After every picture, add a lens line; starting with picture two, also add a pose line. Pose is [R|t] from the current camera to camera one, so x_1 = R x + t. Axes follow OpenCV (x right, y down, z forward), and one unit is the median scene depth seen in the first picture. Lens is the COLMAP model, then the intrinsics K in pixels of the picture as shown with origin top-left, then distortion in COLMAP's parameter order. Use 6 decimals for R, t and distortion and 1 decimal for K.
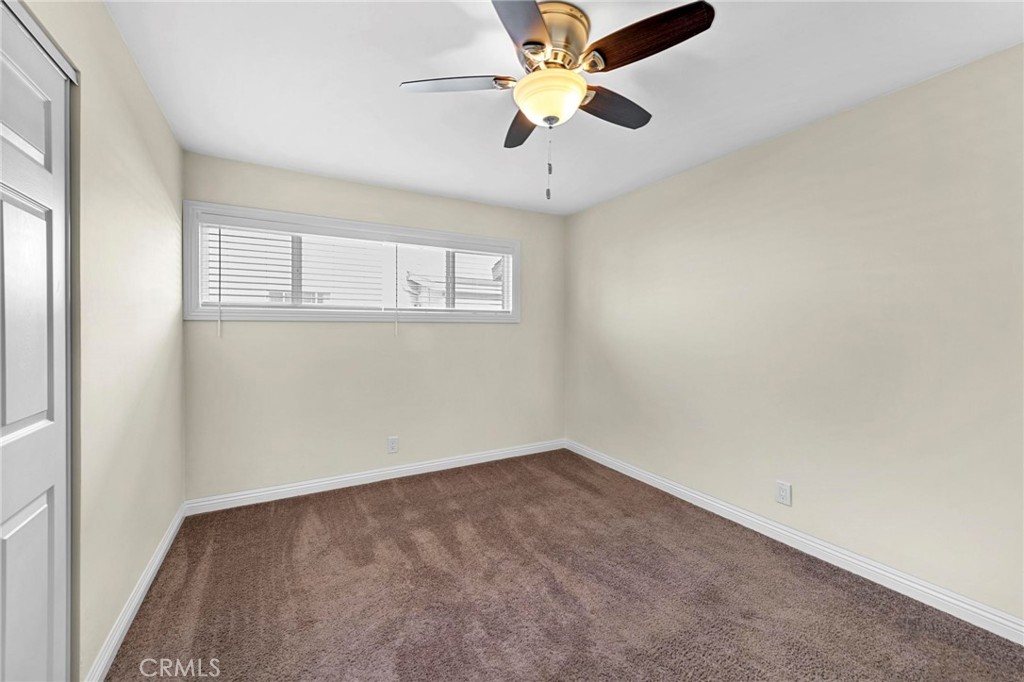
lens RADIAL K [[407.9, 0, 512.0], [0, 407.9, 331.9], [0, 0, 1]] dist [0.007167, -0.006060]
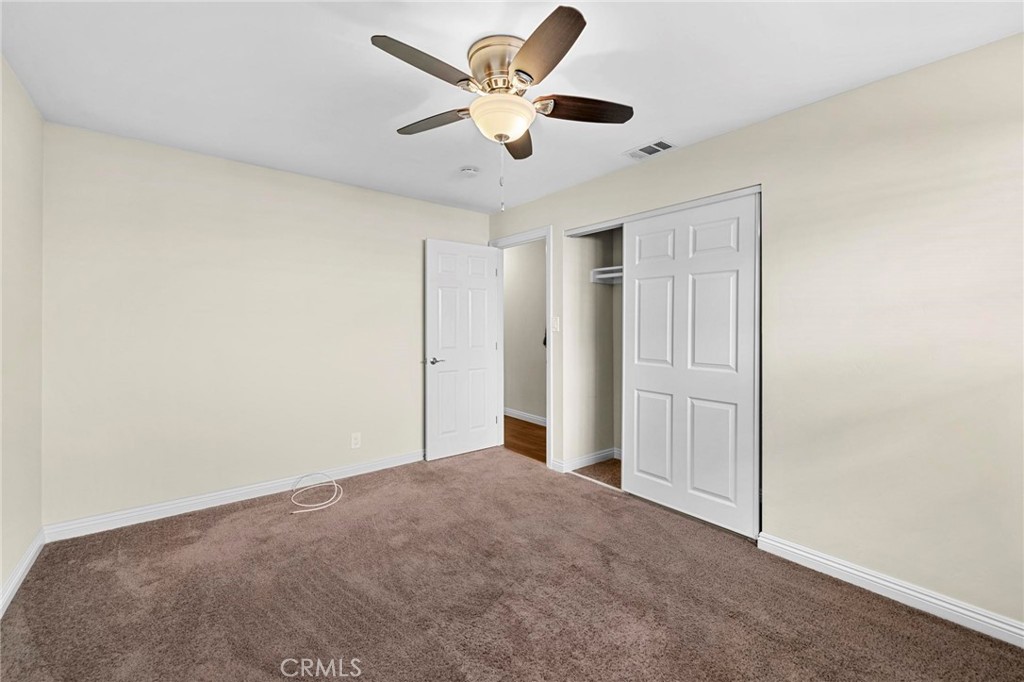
lens RADIAL K [[407.9, 0, 512.0], [0, 407.9, 331.9], [0, 0, 1]] dist [0.007167, -0.006060]
pose [[-0.988090, -0.005213, -0.153790, 0.141404], [-0.008860, 0.999695, 0.023034, -0.009982], [0.153623, 0.024122, -0.987835, 1.263130]]
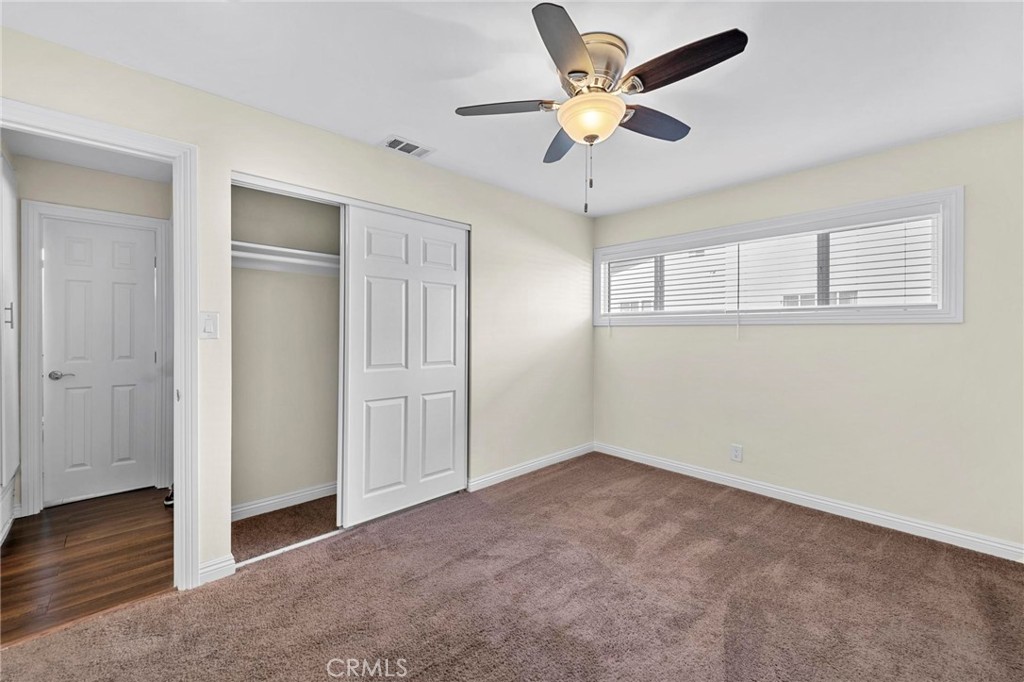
lens RADIAL K [[407.9, 0, 512.0], [0, 407.9, 331.9], [0, 0, 1]] dist [0.007167, -0.006060]
pose [[0.226476, 0.001322, -0.974016, 0.667286], [-0.013404, 0.999909, -0.001760, 0.001405], [0.973924, 0.013454, 0.226473, 0.334076]]
